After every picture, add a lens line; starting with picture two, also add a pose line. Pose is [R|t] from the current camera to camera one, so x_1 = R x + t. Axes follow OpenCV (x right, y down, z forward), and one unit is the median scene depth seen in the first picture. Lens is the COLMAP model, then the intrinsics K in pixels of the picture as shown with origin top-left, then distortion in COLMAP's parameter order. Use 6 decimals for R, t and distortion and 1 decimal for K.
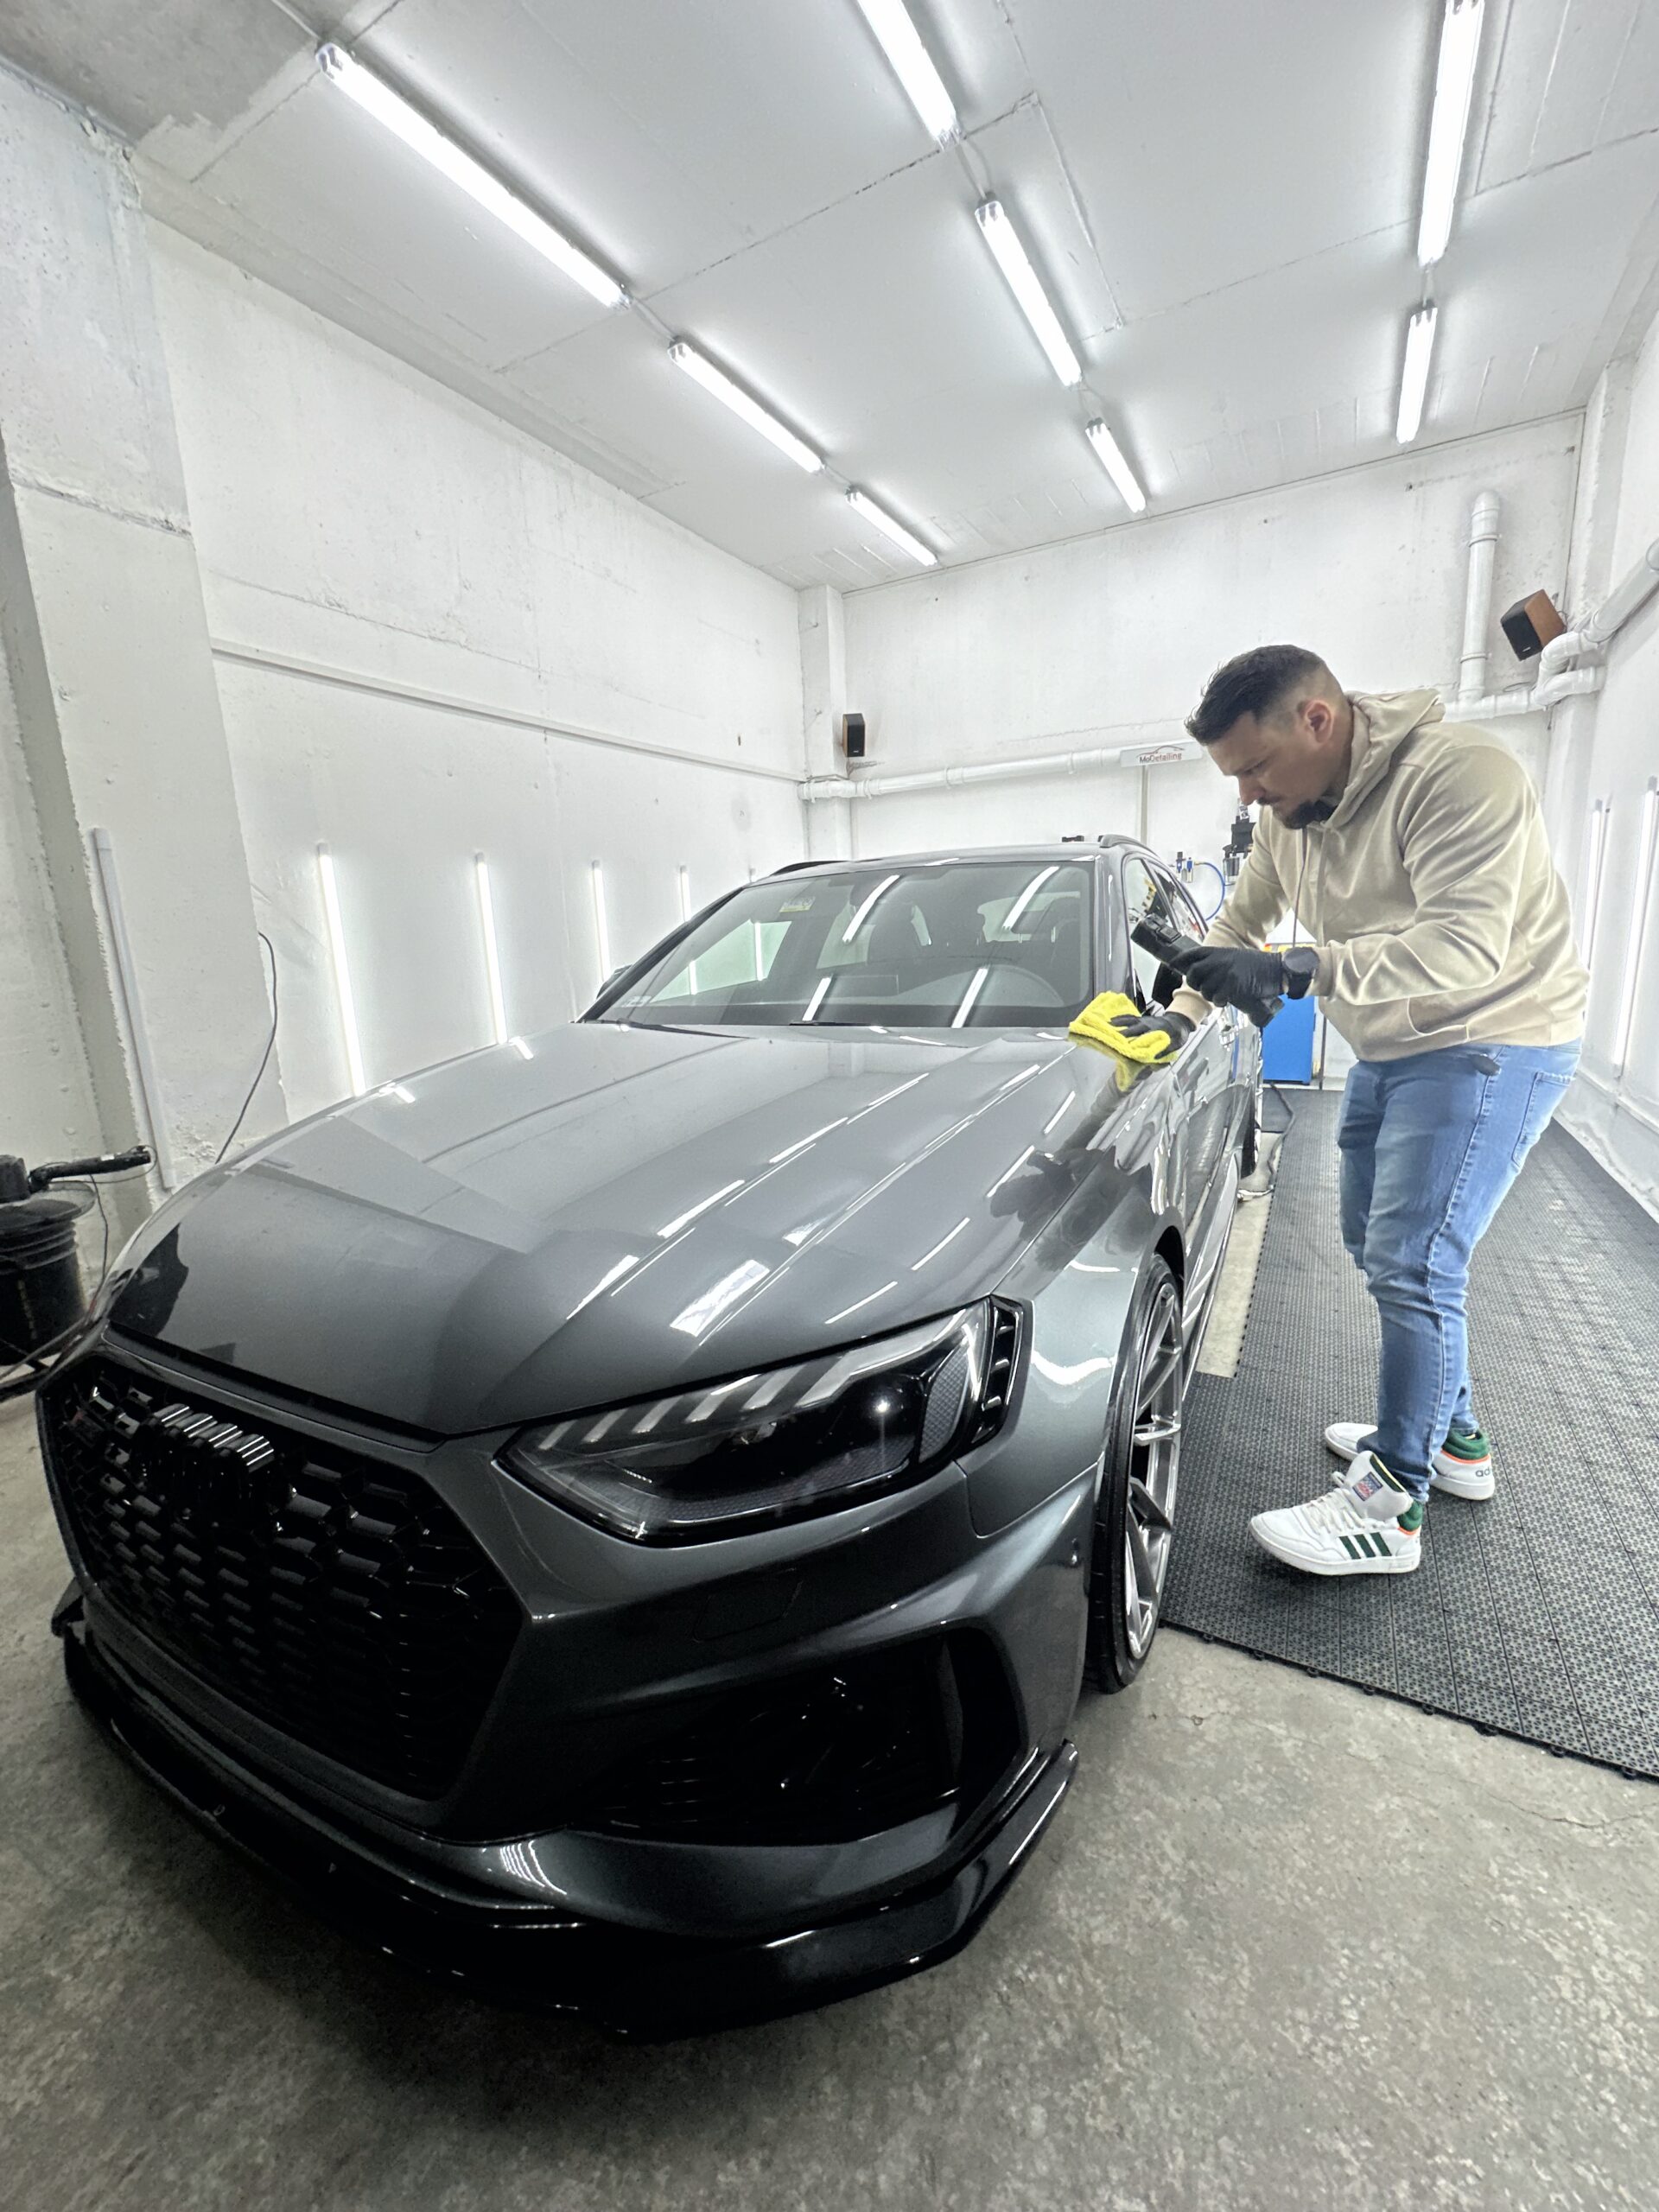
lens RADIAL K [[892.8, 0, 828.9], [0, 892.8, 1107.9], [0, 0, 1]] dist [-0.005073, 0.001314]
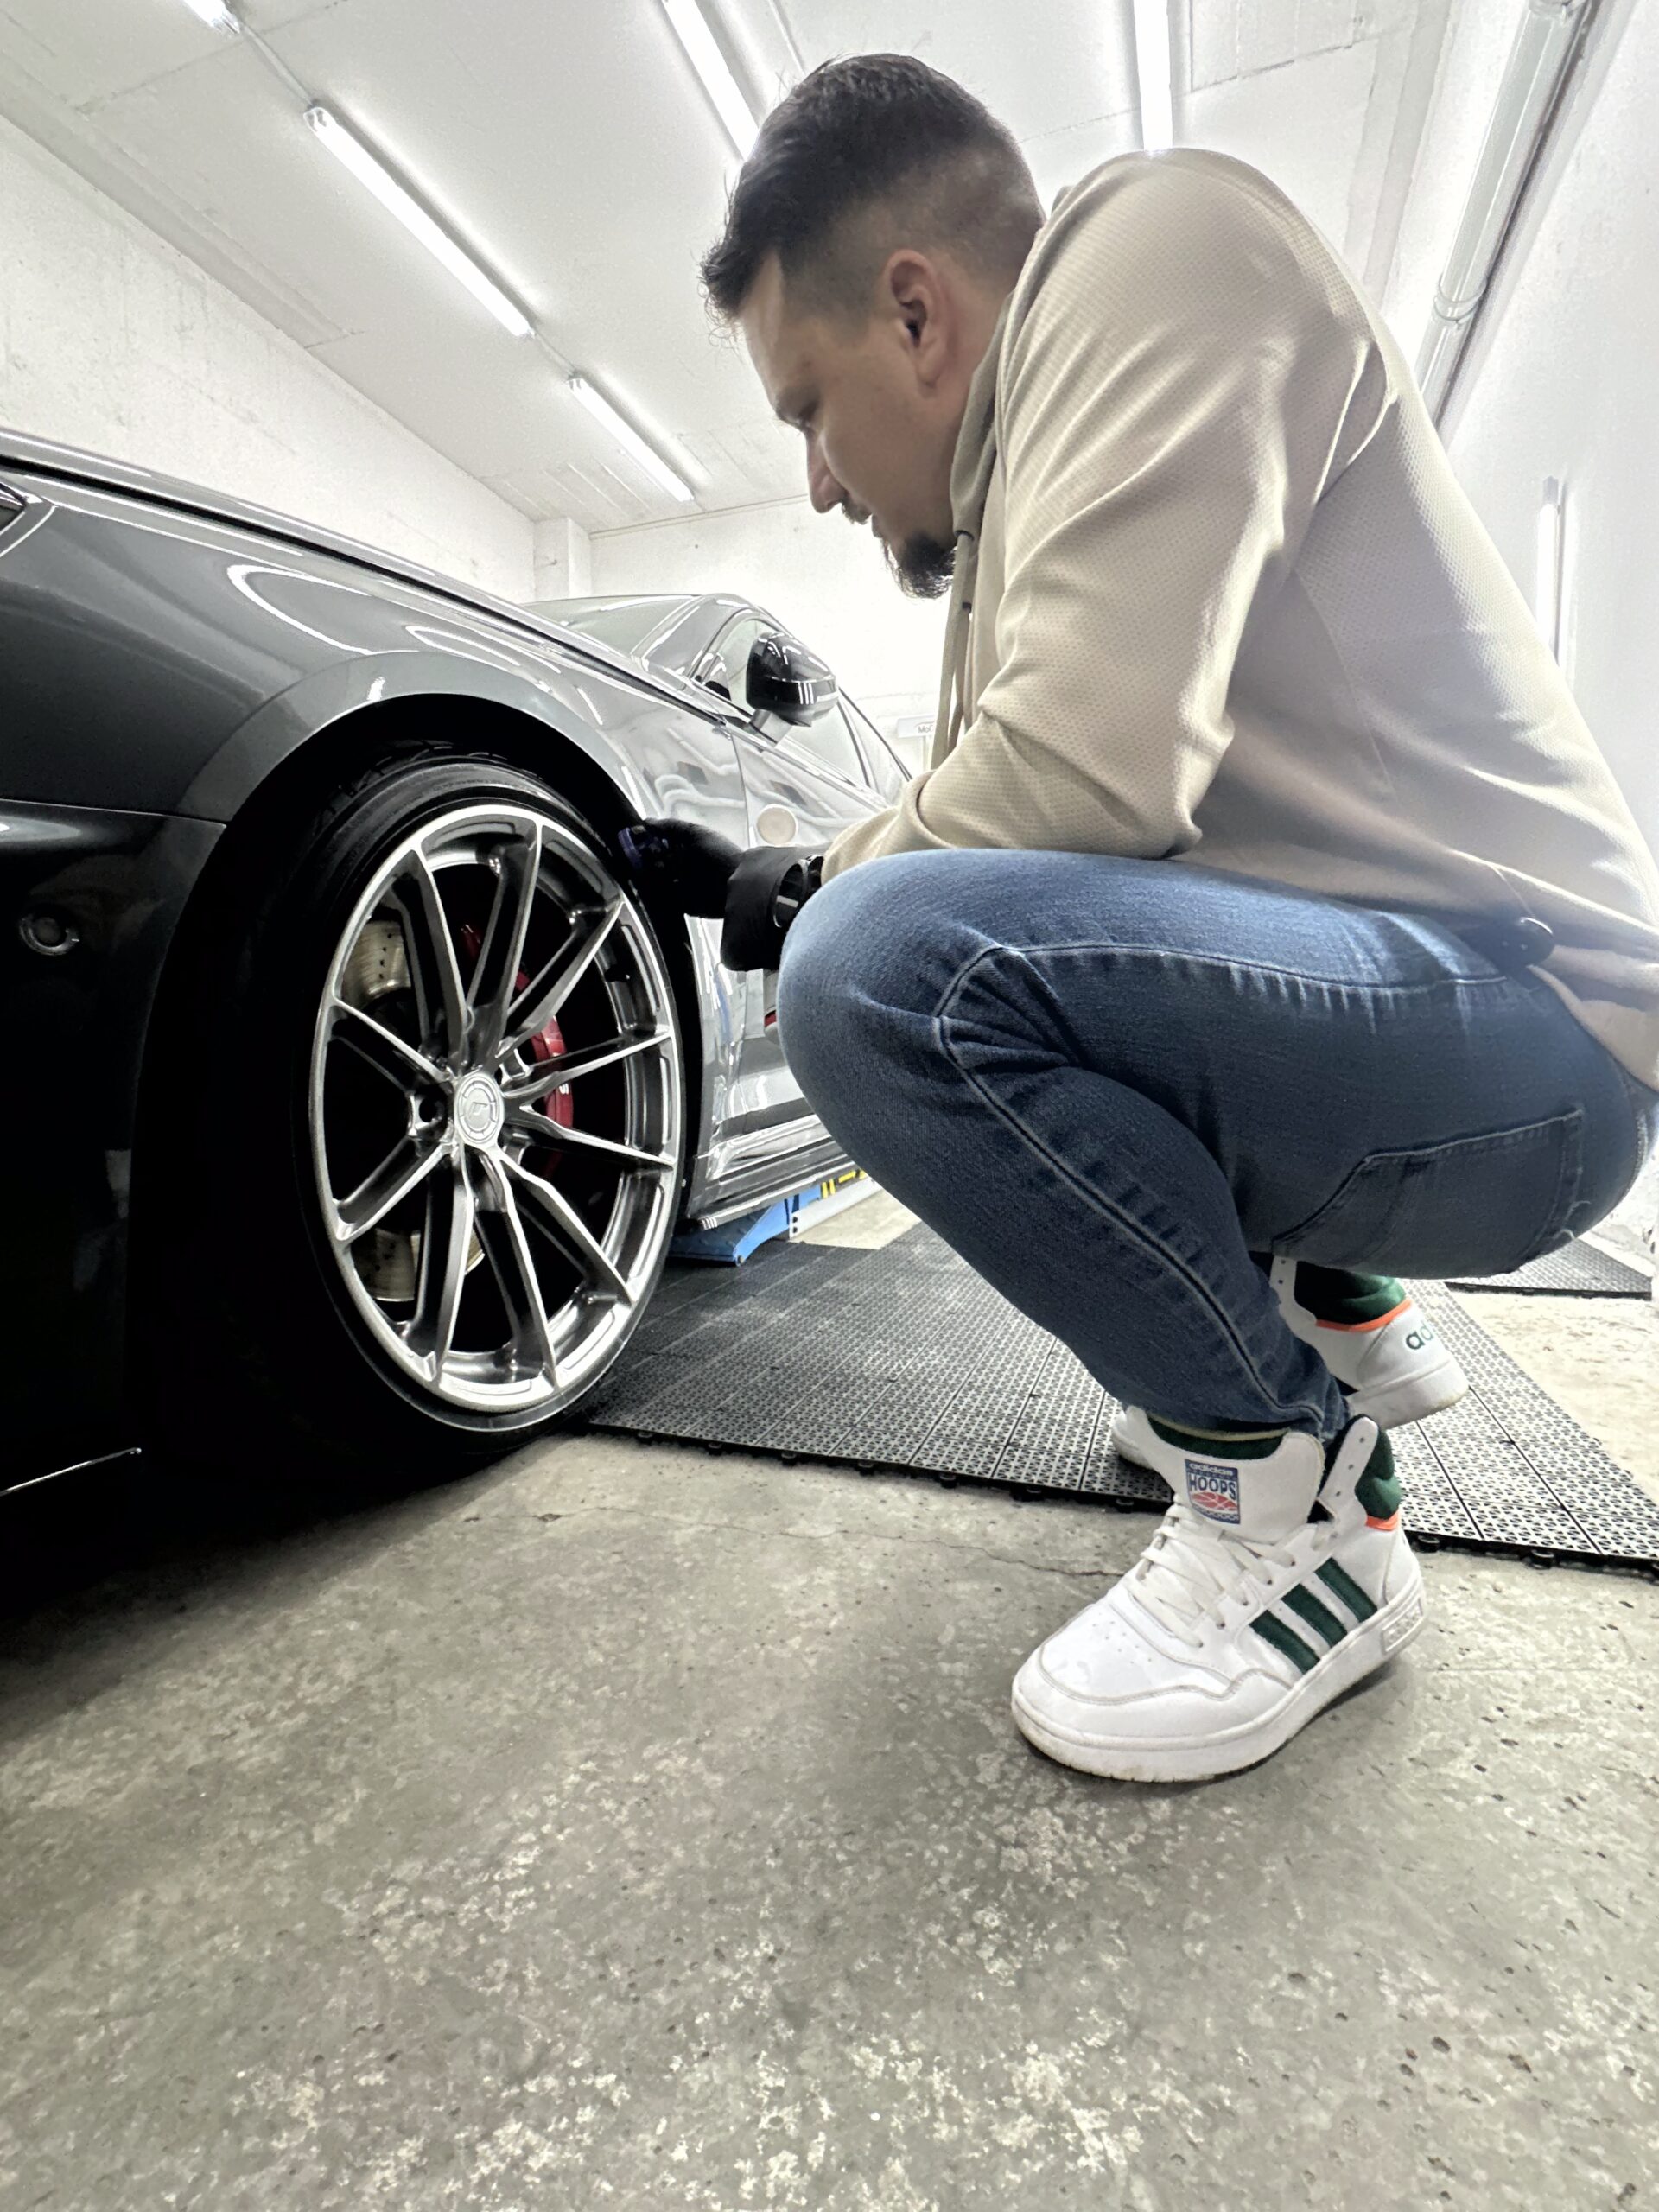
lens RADIAL K [[1050.6, 0, 841.5], [0, 1050.6, 1103.9], [0, 0, 1]] dist [-0.001193, 0.000100]
pose [[0.983388, 0.030039, 0.179011, 0.194955], [-0.004985, 0.990309, -0.138795, 0.217477], [-0.181445, 0.135597, 0.974008, 0.121208]]
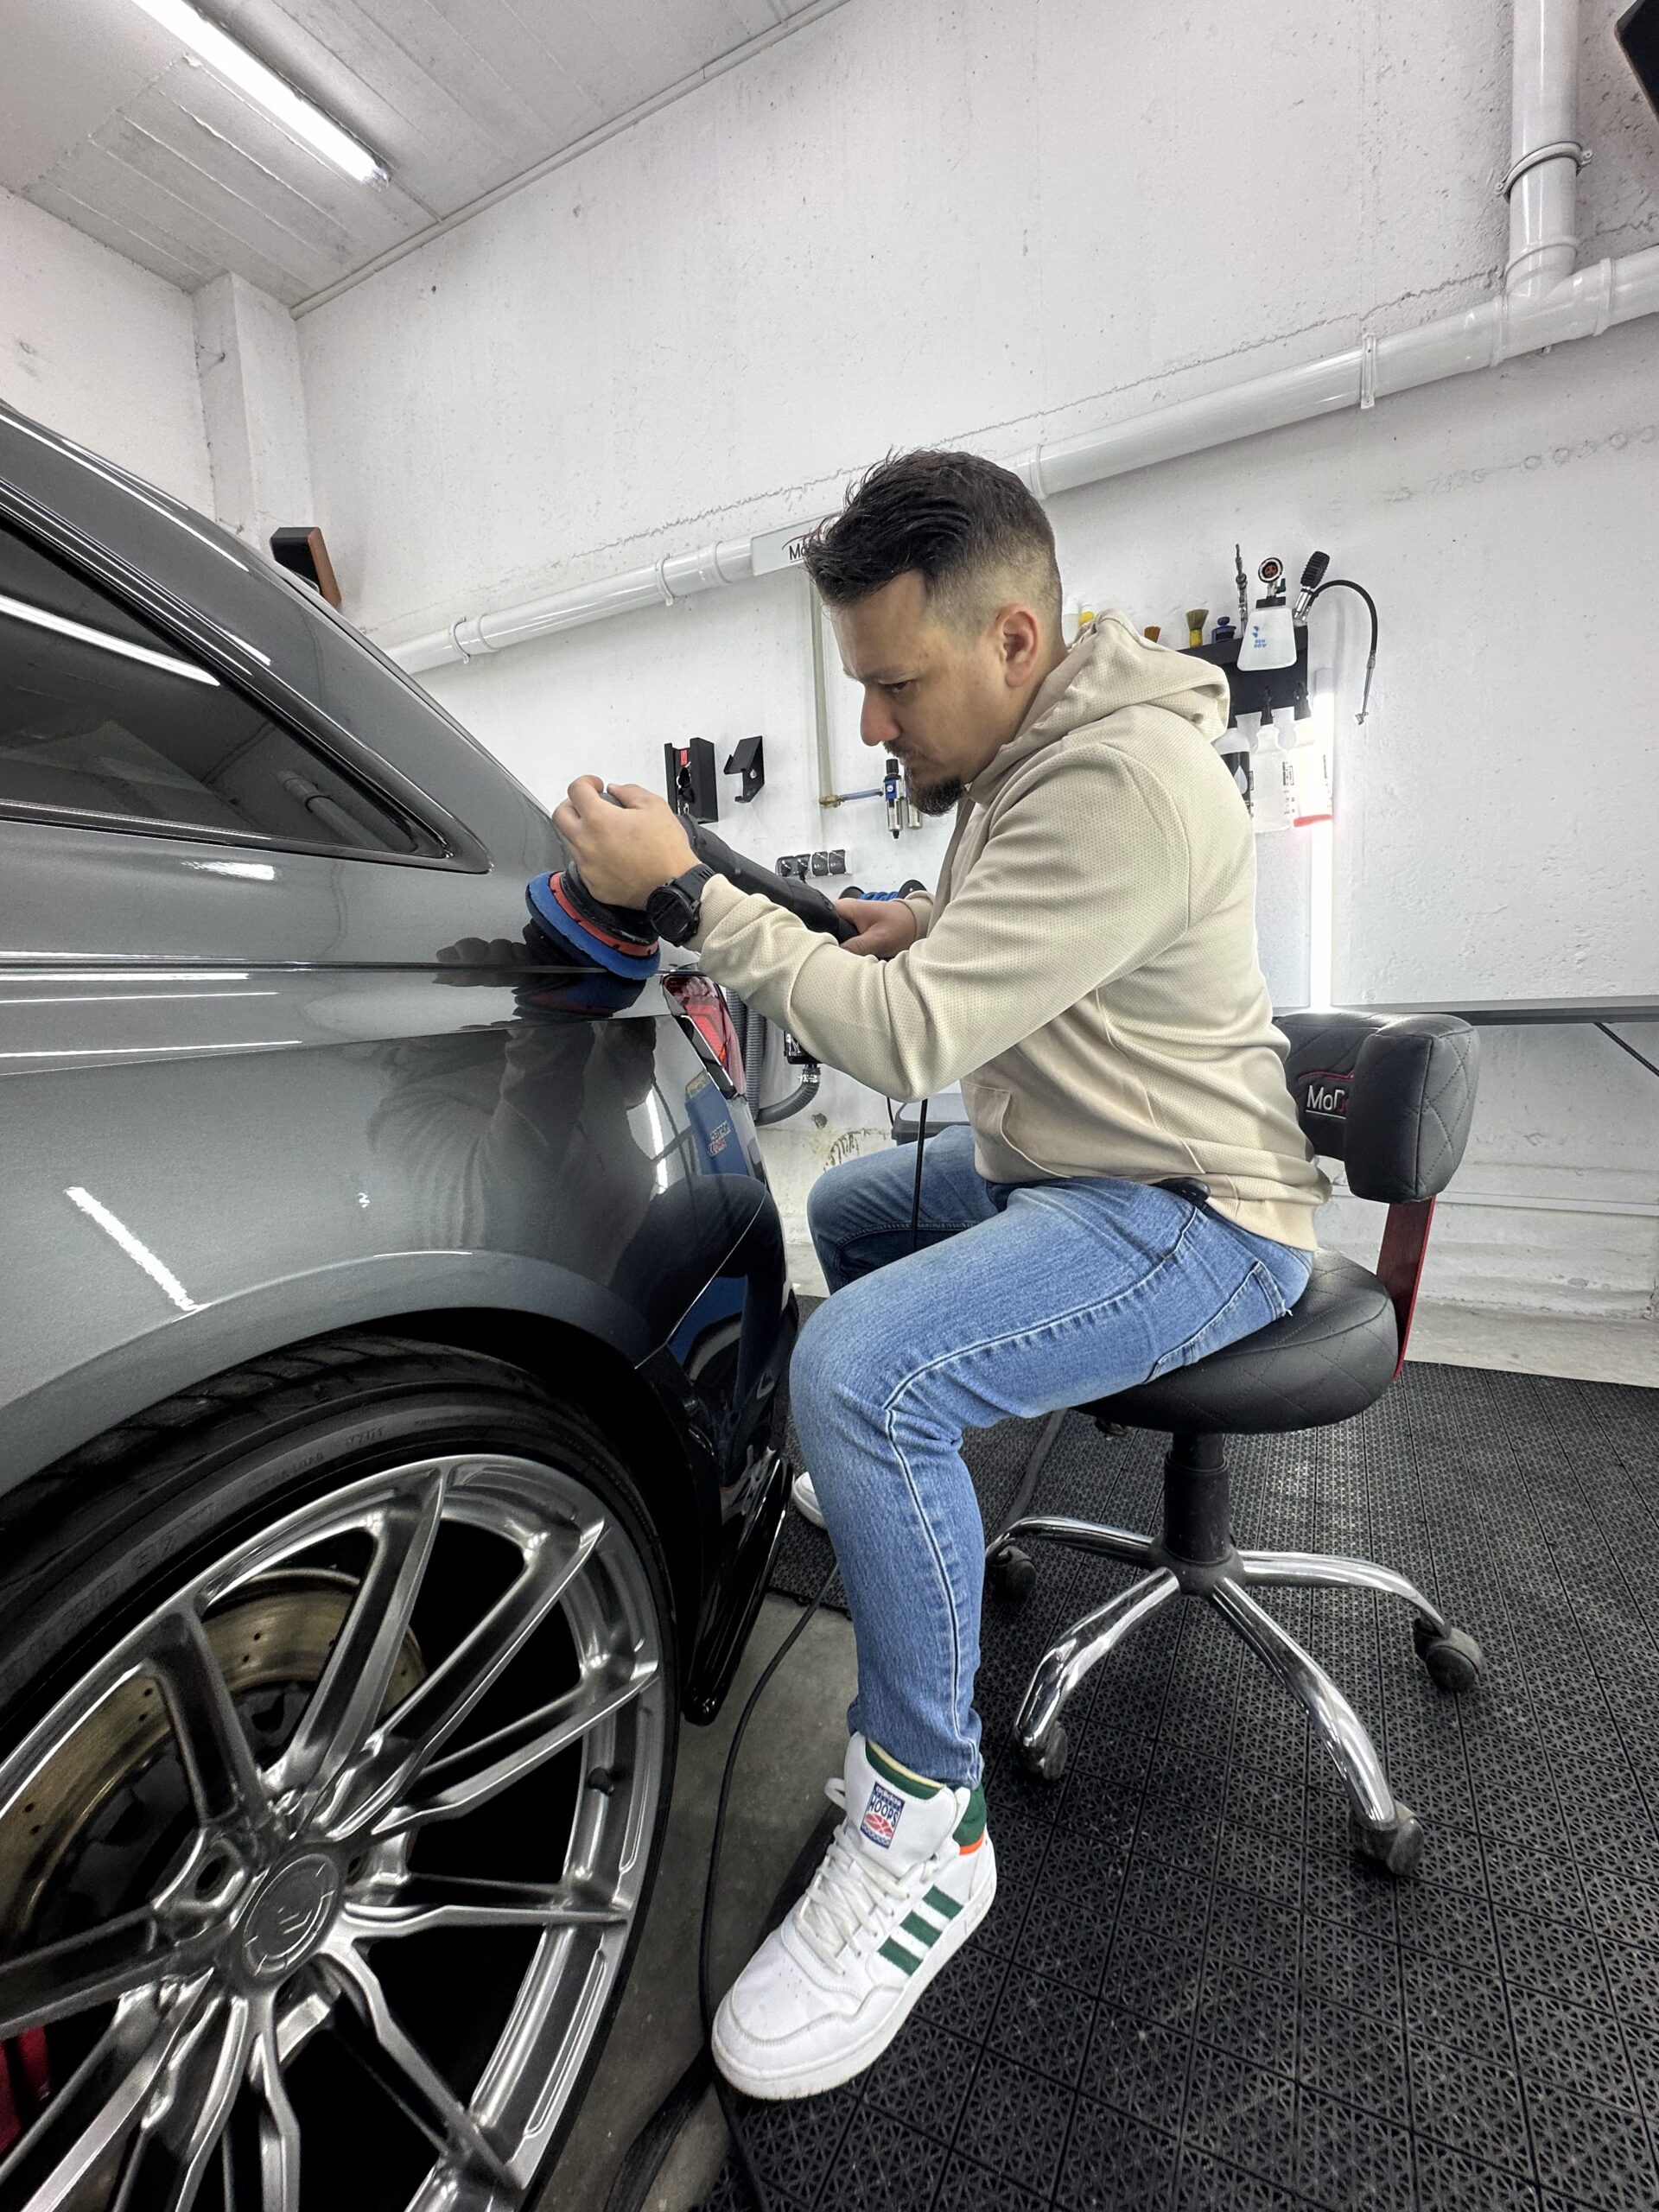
lens RADIAL K [[973.5, 0, 833.6], [0, 973.5, 1105.3], [0, 0, 1]] dist [-0.001999, 0.000157]
pose [[0.999292, -0.008350, 0.036674, 0.665542], [0.011515, 0.996147, -0.086942, -0.147092], [-0.035807, 0.087302, 0.995538, 1.035095]]
